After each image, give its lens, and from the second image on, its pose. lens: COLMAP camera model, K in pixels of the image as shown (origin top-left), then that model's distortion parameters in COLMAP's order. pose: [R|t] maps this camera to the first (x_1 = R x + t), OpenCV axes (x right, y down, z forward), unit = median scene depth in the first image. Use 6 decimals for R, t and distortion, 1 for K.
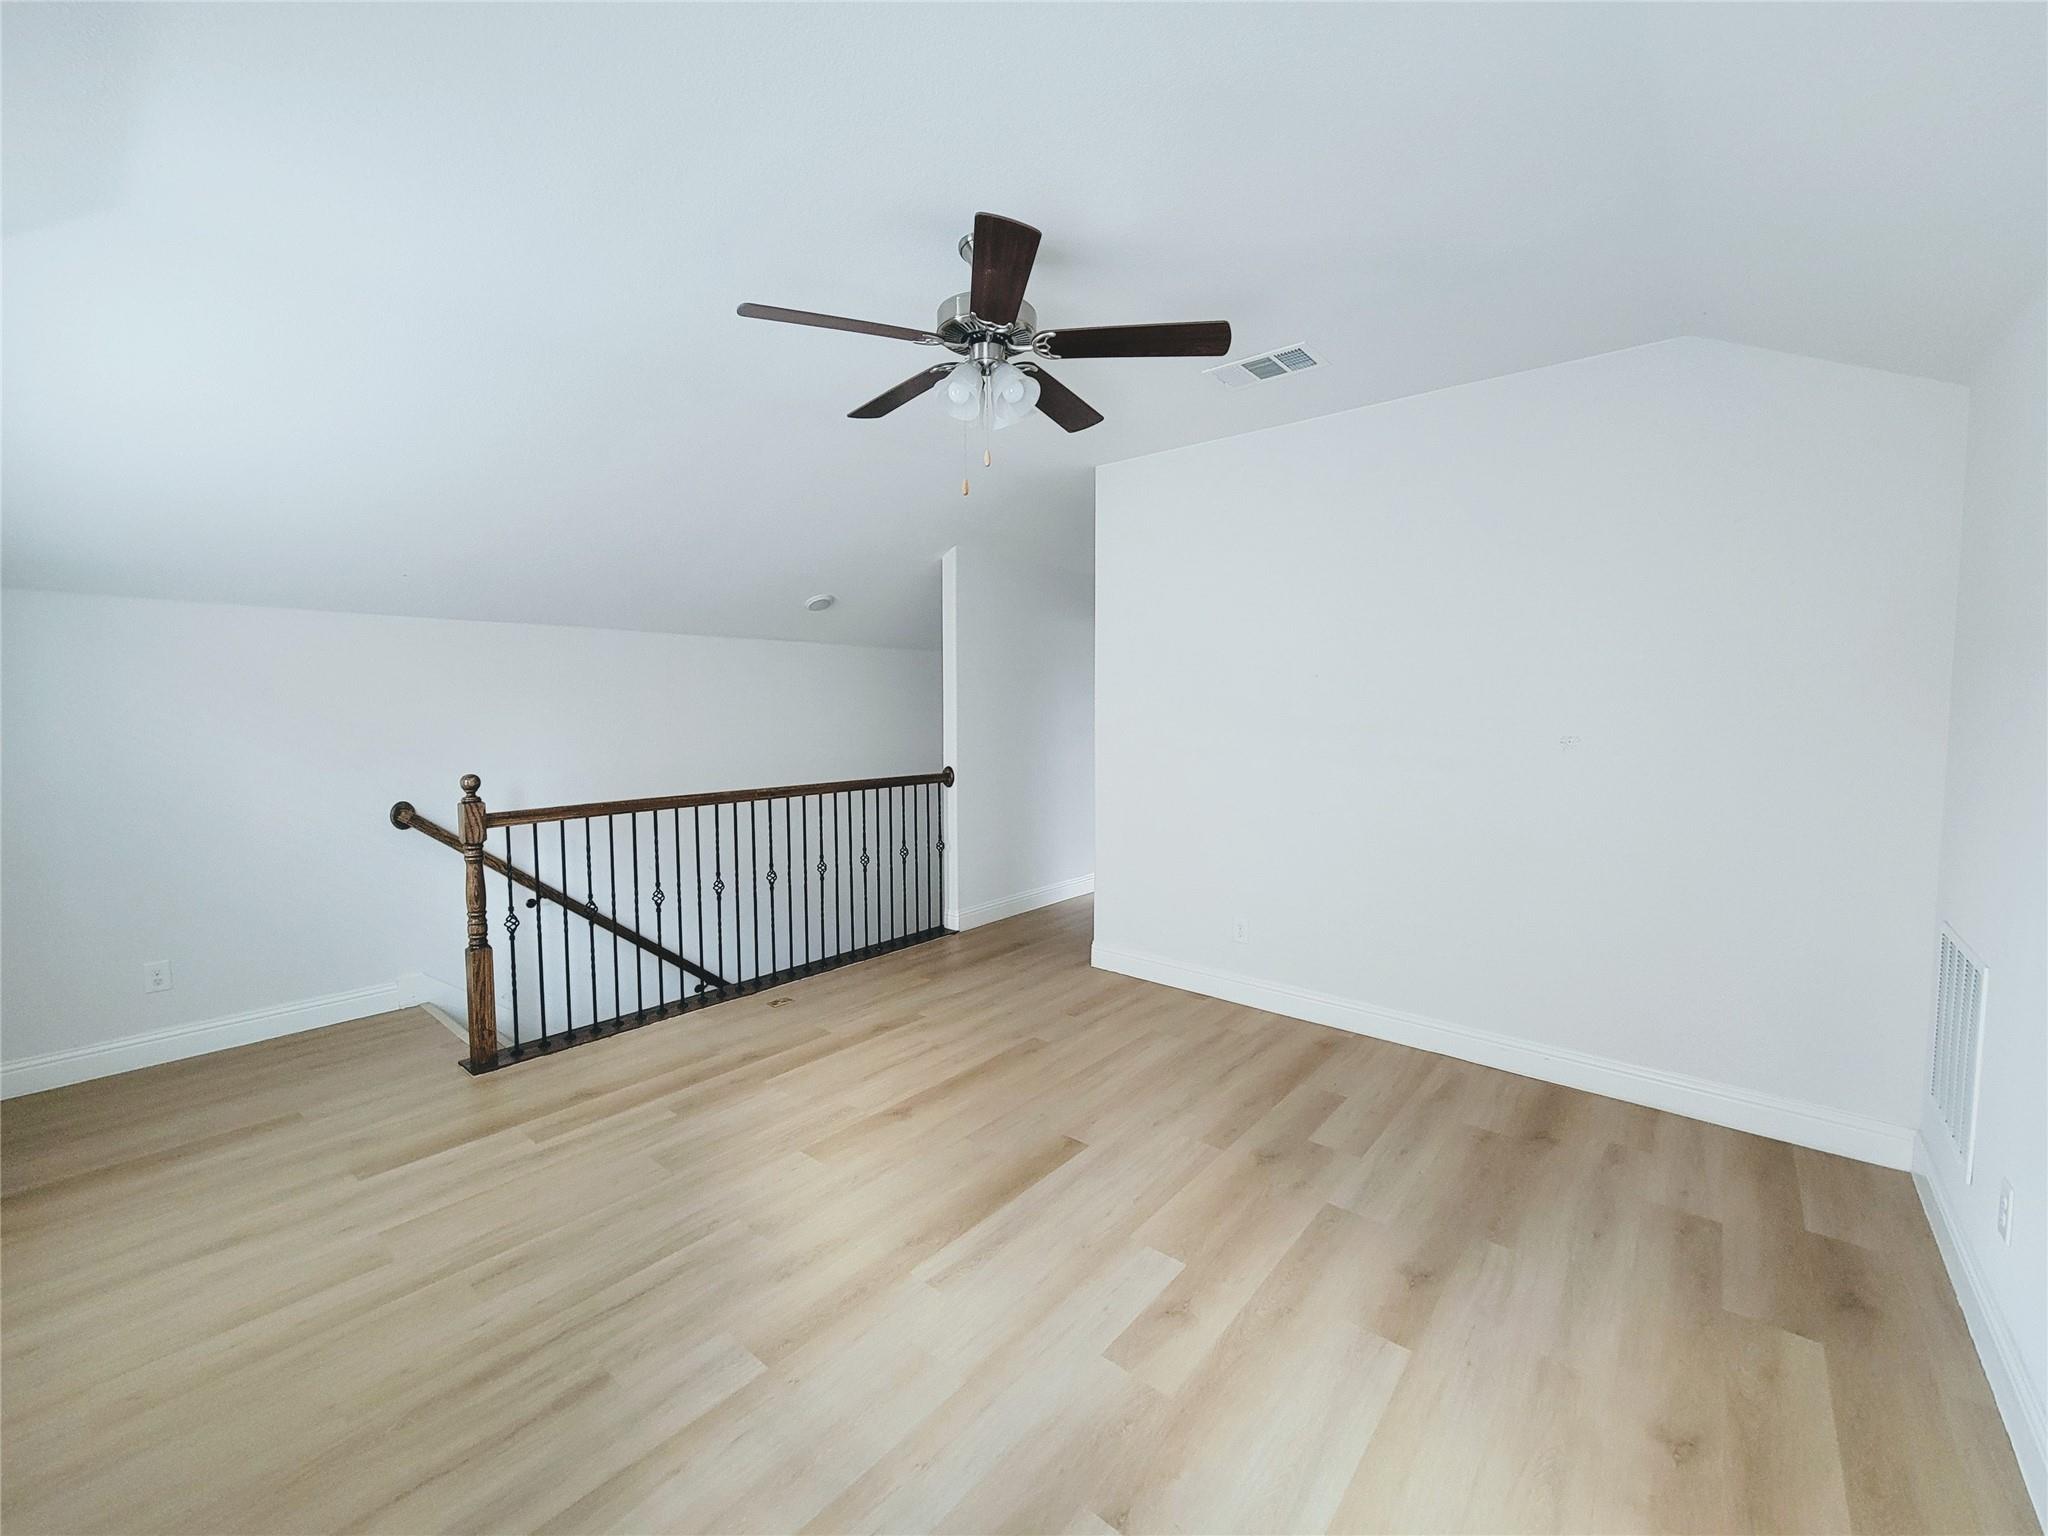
lens RADIAL K [[830.5, 0, 1025.1], [0, 830.5, 759.9], [0, 0, 1]] dist [-0.000764, -0.000219]
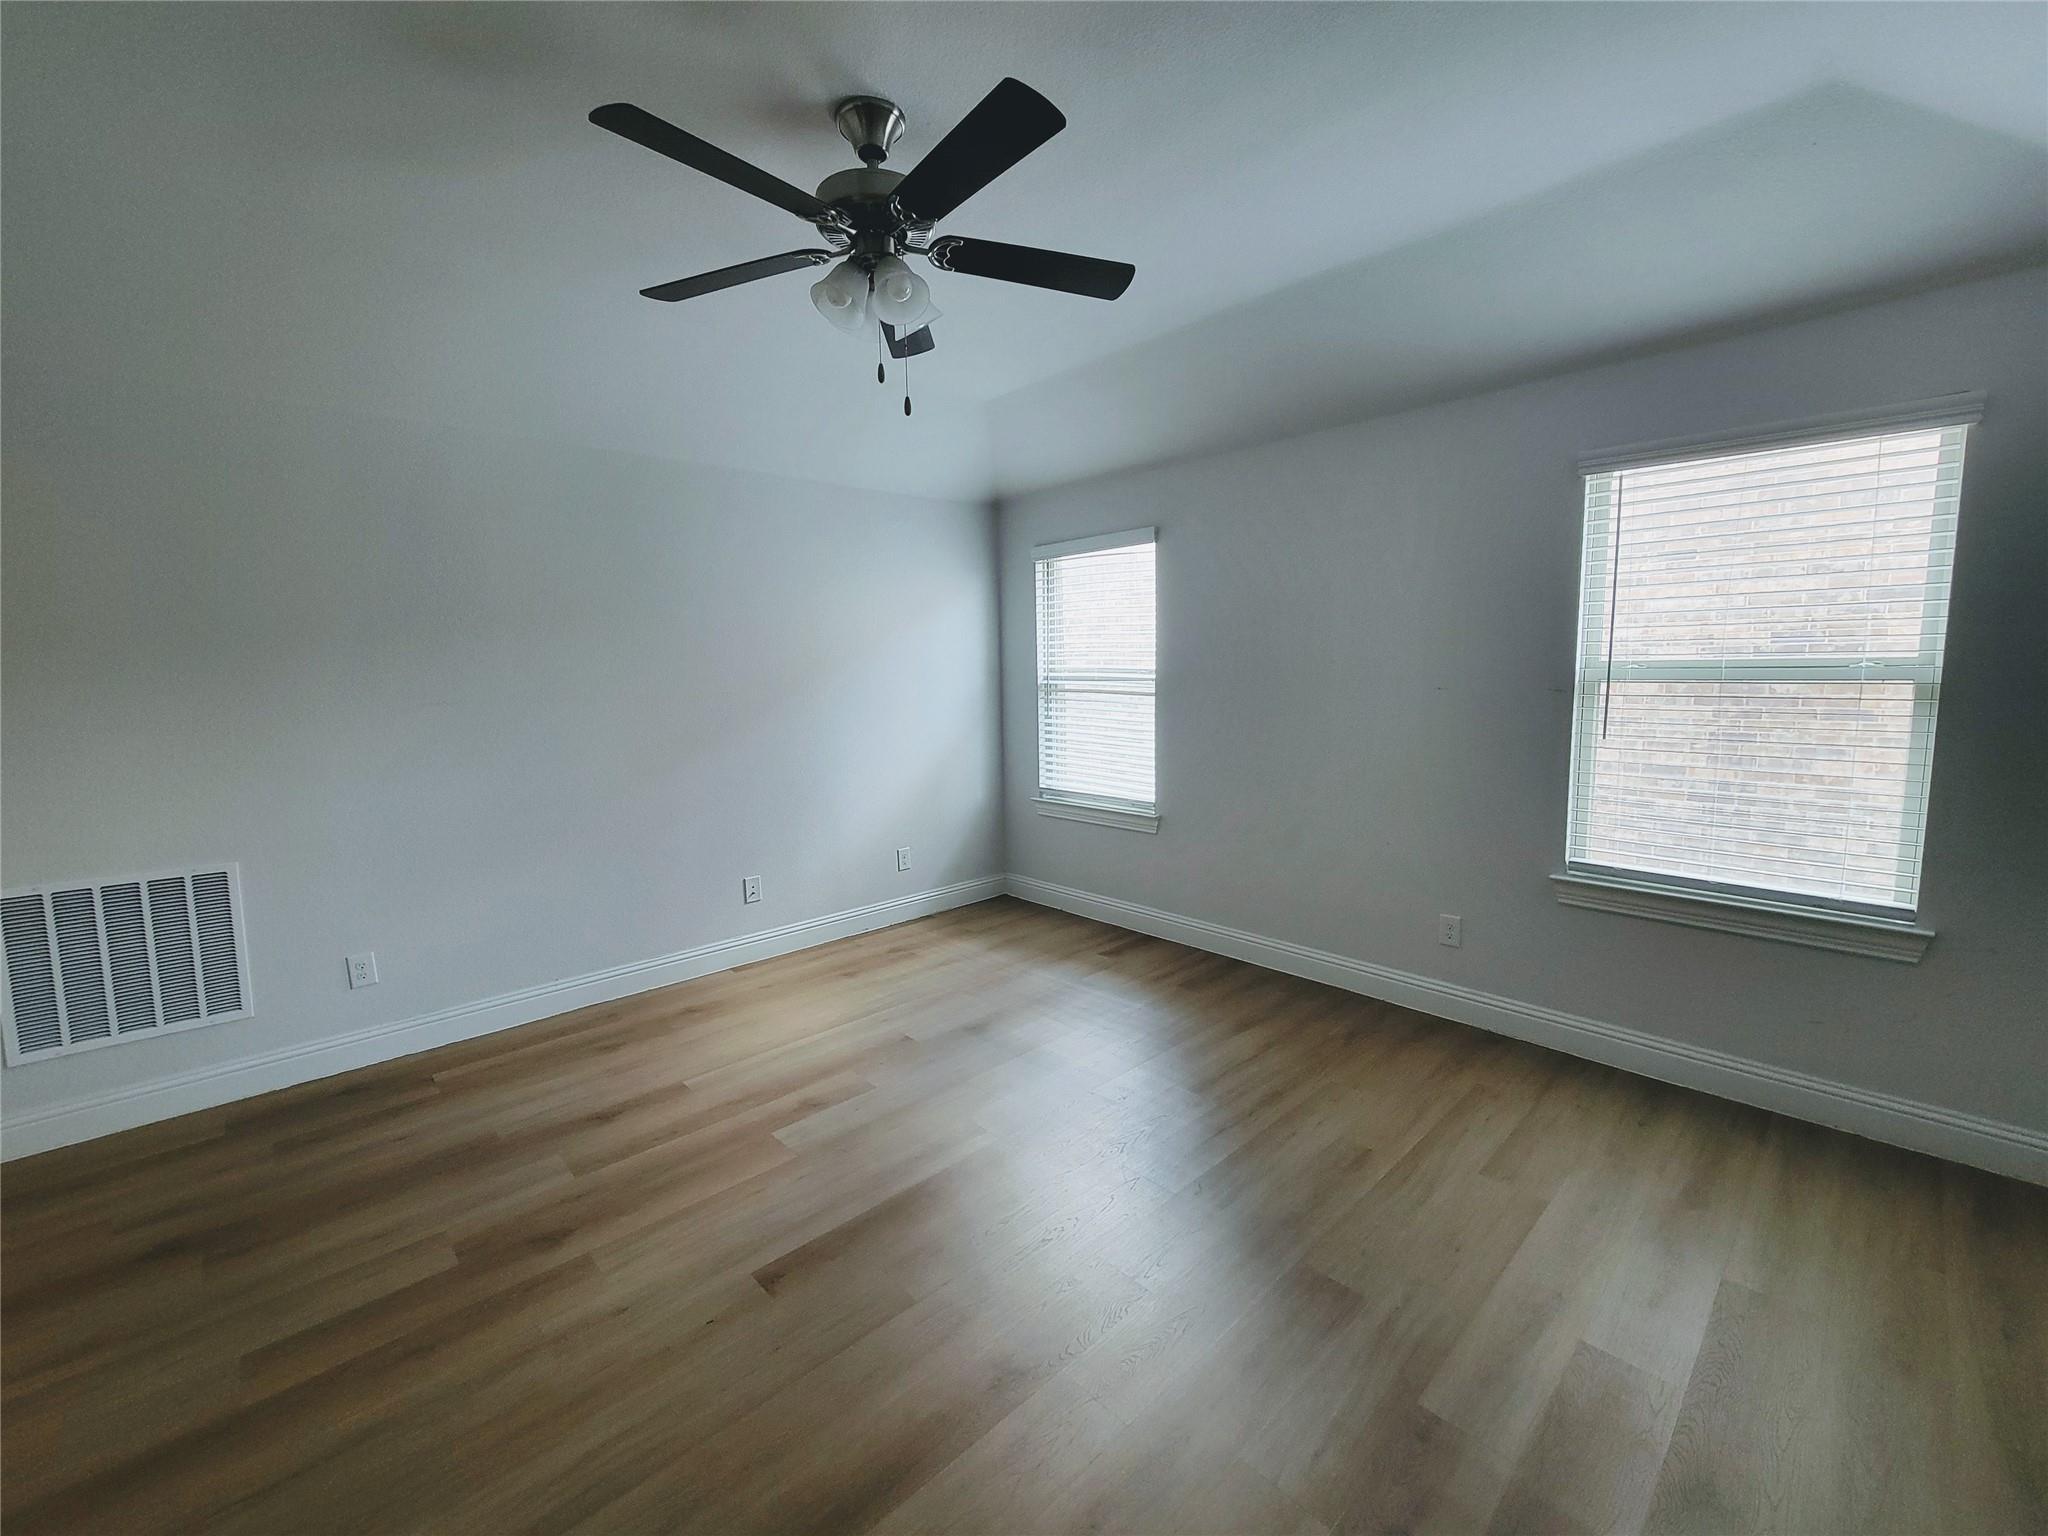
lens RADIAL K [[830.5, 0, 1025.1], [0, 830.5, 759.9], [0, 0, 1]] dist [-0.000764, -0.000219]
pose [[-0.994047, 0.010488, 0.108442, -0.215413], [0.029152, 0.984668, 0.171988, -0.083337], [-0.104975, 0.174126, -0.979112, 1.411353]]
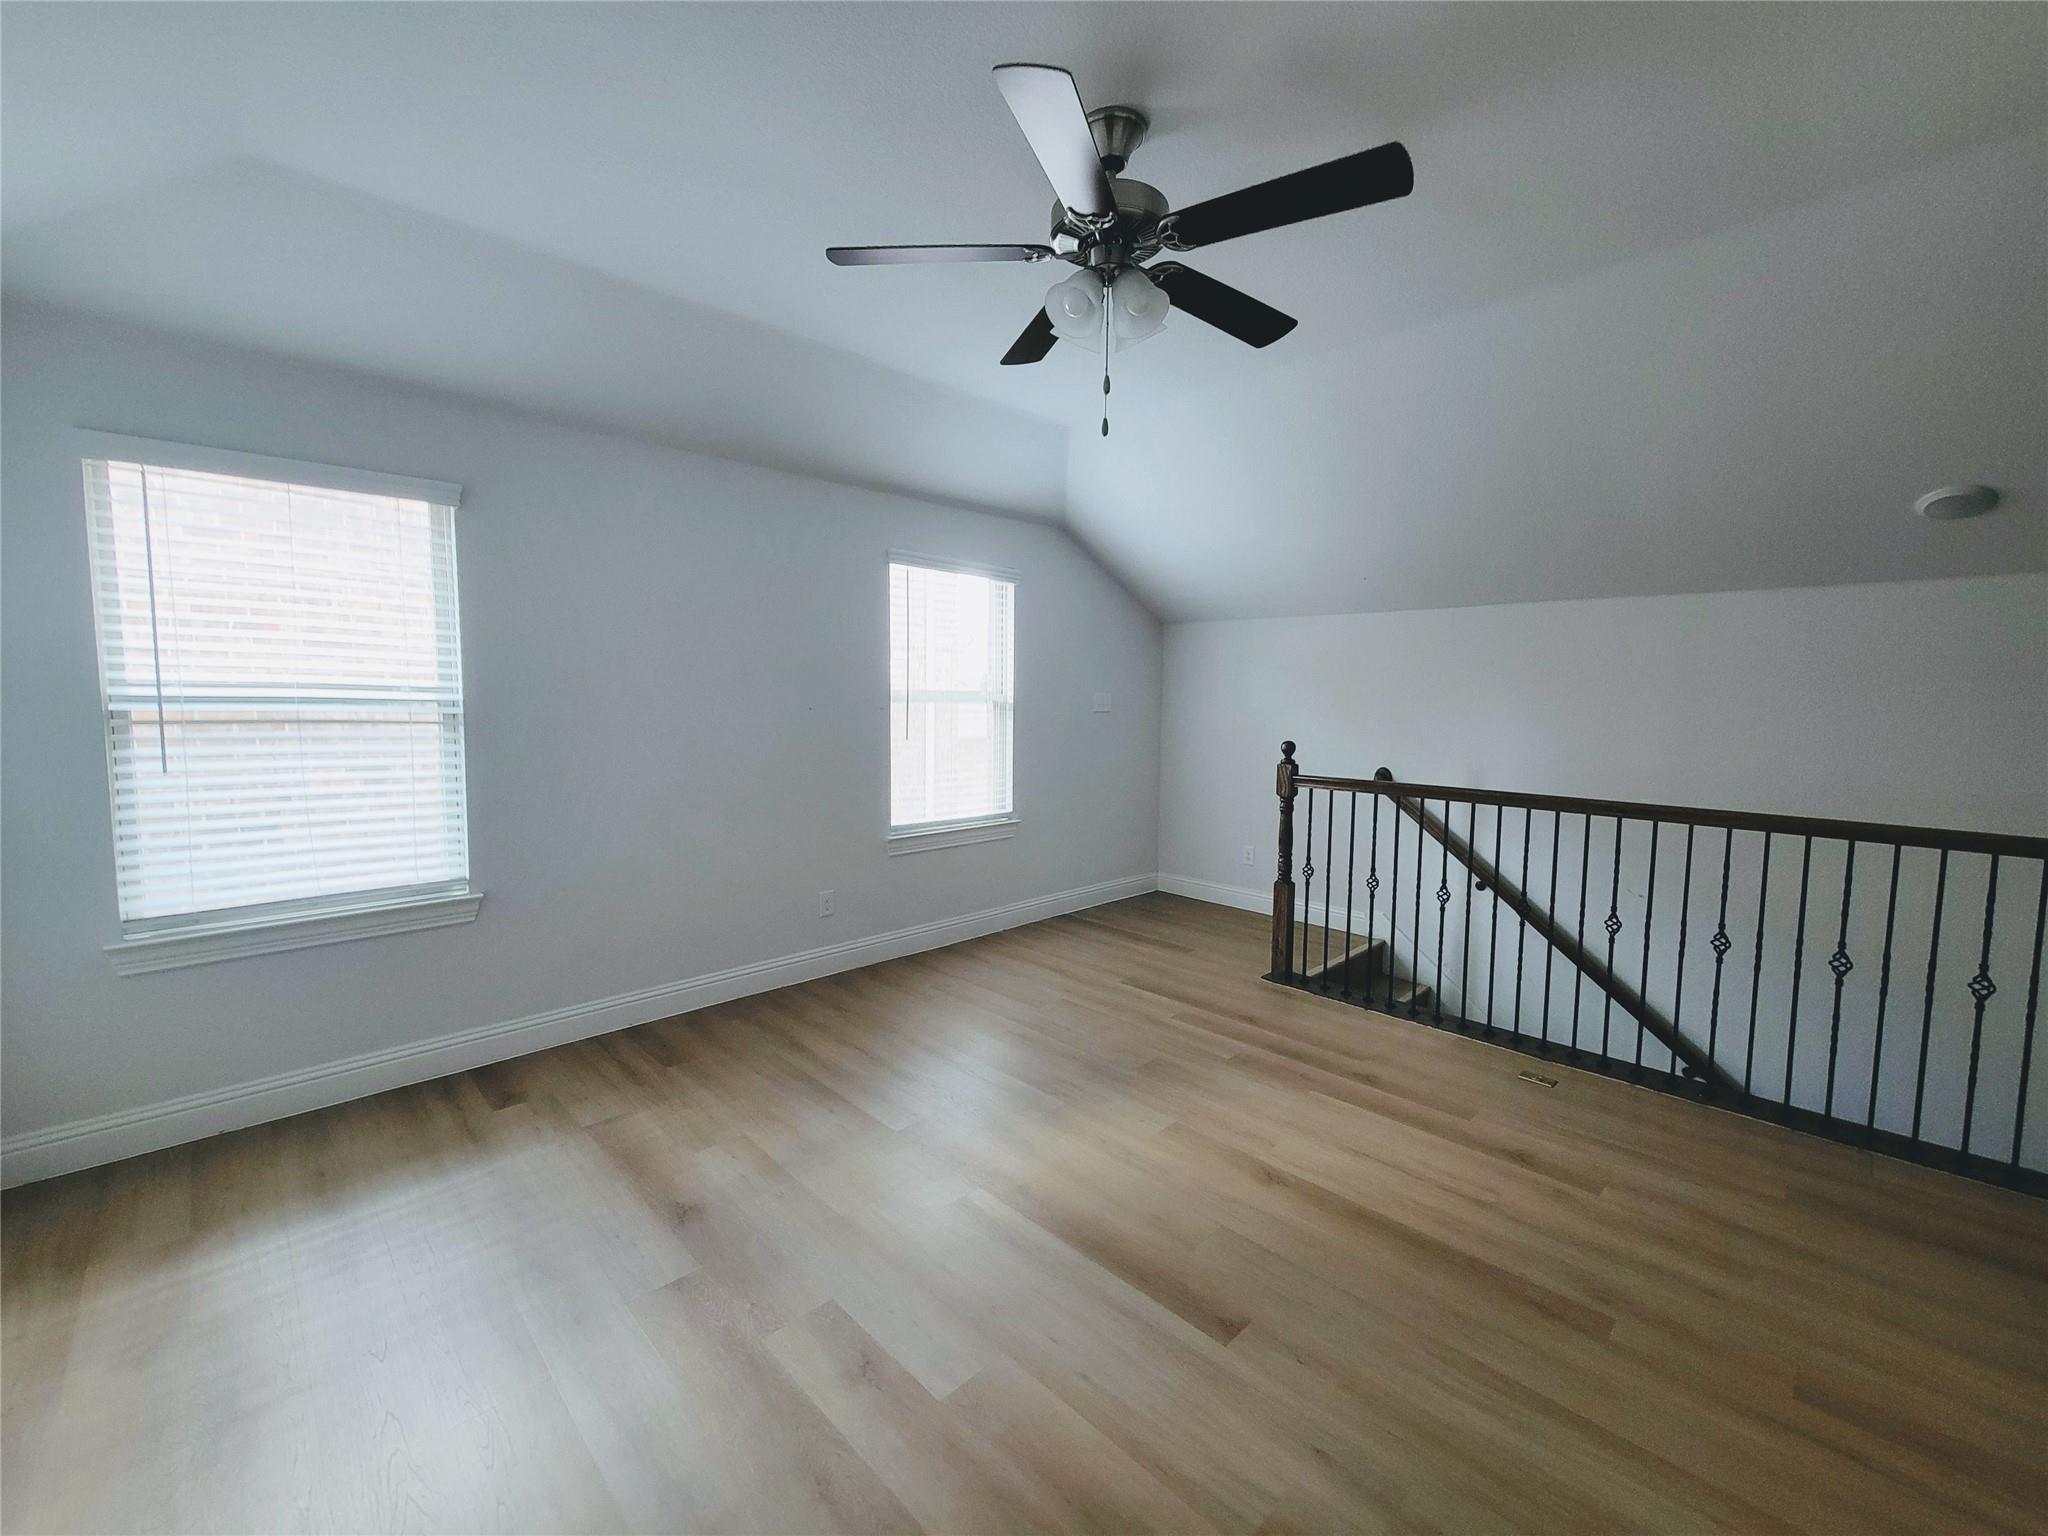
lens RADIAL K [[830.5, 0, 1025.1], [0, 830.5, 759.9], [0, 0, 1]] dist [-0.000764, -0.000219]
pose [[-0.089720, 0.089605, -0.991928, 0.621695], [-0.073876, 0.992602, 0.096348, -0.046369], [0.993223, 0.081924, -0.082437, 0.752910]]
